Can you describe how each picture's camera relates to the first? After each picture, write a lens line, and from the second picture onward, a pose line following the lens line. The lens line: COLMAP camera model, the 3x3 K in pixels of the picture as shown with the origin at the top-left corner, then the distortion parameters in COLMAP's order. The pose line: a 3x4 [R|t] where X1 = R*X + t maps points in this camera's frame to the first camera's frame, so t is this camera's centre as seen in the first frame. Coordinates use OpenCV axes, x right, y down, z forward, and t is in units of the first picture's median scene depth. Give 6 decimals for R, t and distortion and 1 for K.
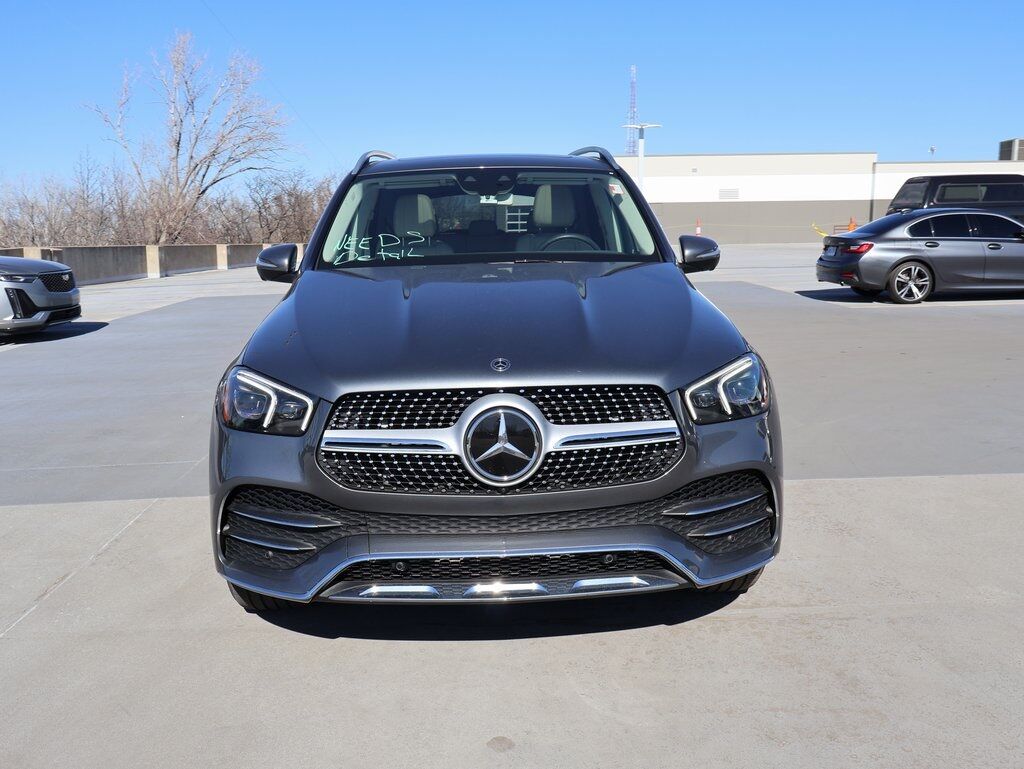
lens RADIAL K [[839.8, 0, 512.0], [0, 839.8, 384.5], [0, 0, 1]] dist [0.002590, -0.007277]
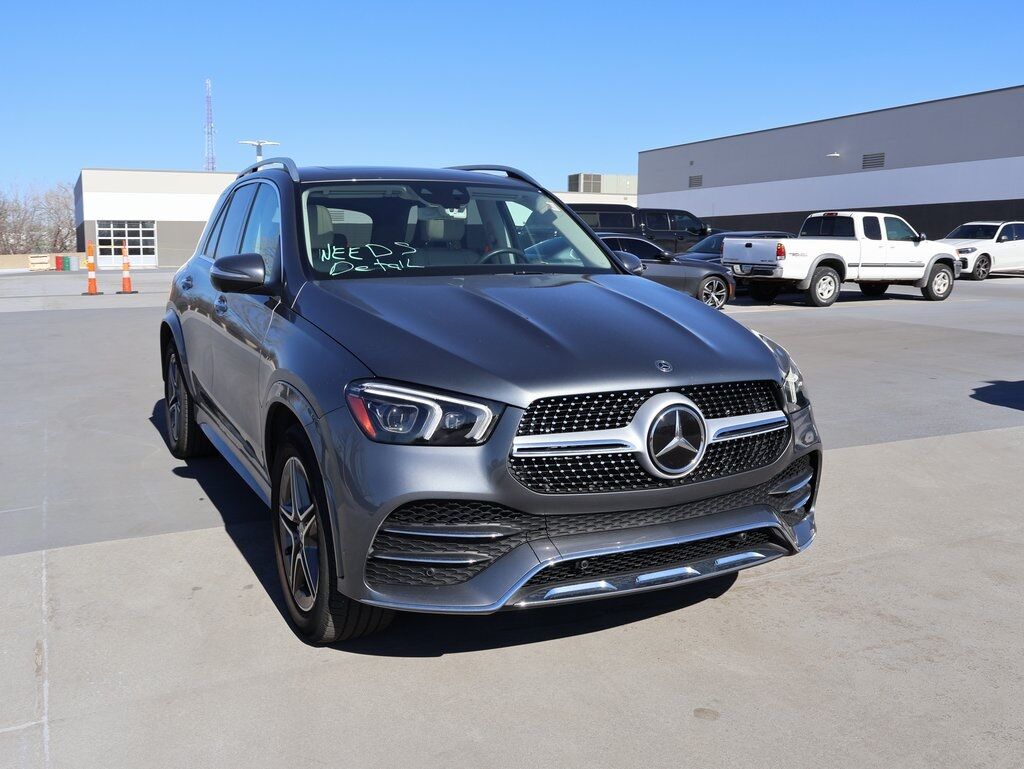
lens RADIAL K [[832.8, 0, 512.0], [0, 832.8, 384.5], [0, 0, 1]] dist [-0.004282, 0.002685]
pose [[0.930129, -0.039198, 0.365136, -0.582864], [0.046564, 0.998850, -0.011385, 0.003249], [-0.364270, 0.027592, 0.930885, 0.076398]]
